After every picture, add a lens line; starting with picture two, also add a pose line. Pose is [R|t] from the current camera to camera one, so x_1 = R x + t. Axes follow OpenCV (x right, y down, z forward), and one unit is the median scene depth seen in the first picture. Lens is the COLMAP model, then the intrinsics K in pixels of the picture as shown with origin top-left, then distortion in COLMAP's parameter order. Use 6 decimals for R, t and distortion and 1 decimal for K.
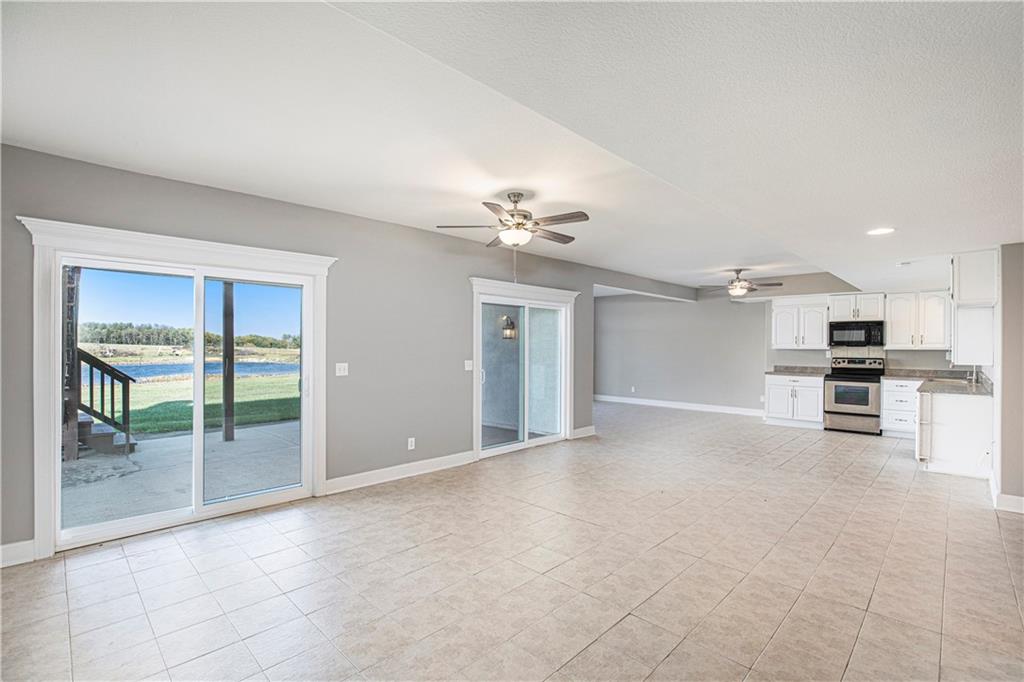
lens RADIAL K [[467.1, 0, 509.4], [0, 467.1, 345.2], [0, 0, 1]] dist [-0.033515, 0.004384]
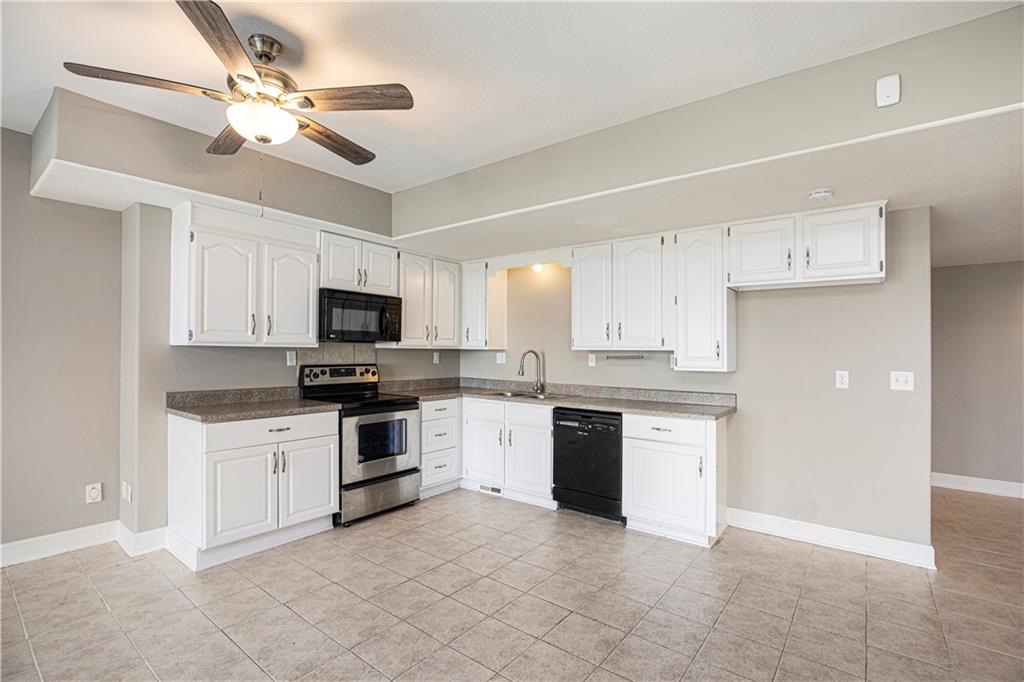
lens RADIAL K [[467.1, 0, 504.0], [0, 467.1, 349.3], [0, 0, 1]] dist [-0.033515, 0.004384]
pose [[-0.114193, 0.001321, 0.993458, 0.220303], [-0.013427, 0.999906, -0.002873, 0.009996], [-0.993368, -0.013668, -0.114164, 0.894840]]
